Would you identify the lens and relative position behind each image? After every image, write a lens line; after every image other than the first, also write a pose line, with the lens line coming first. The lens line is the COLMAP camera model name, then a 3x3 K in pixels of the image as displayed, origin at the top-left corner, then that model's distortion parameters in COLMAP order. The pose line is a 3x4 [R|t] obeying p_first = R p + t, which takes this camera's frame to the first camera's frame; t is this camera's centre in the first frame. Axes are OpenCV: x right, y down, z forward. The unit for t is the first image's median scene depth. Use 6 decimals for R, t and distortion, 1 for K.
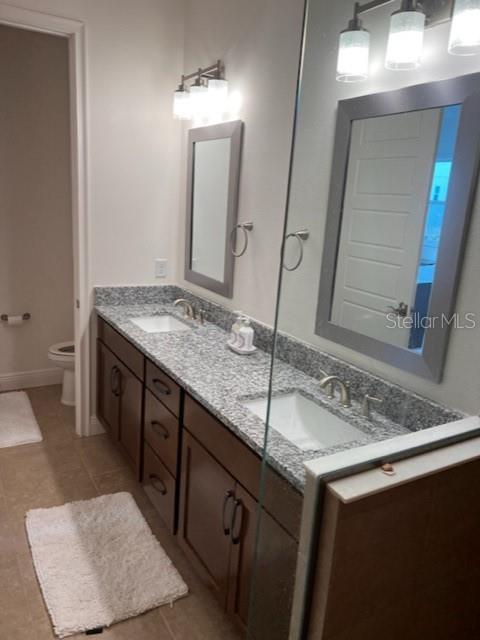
lens RADIAL K [[483.3, 0, 240.0], [0, 483.3, 320.0], [0, 0, 1]] dist [0.030151, -0.007540]
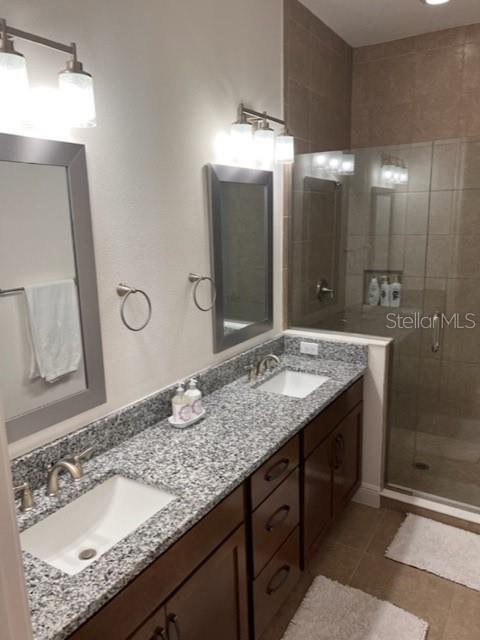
lens RADIAL K [[483.3, 0, 240.0], [0, 483.3, 320.0], [0, 0, 1]] dist [0.030151, -0.007540]
pose [[-0.468334, -0.239998, 0.850332, -0.827100], [0.203289, 0.907313, 0.368045, -0.452295], [-0.859847, 0.345231, -0.376137, 1.322078]]
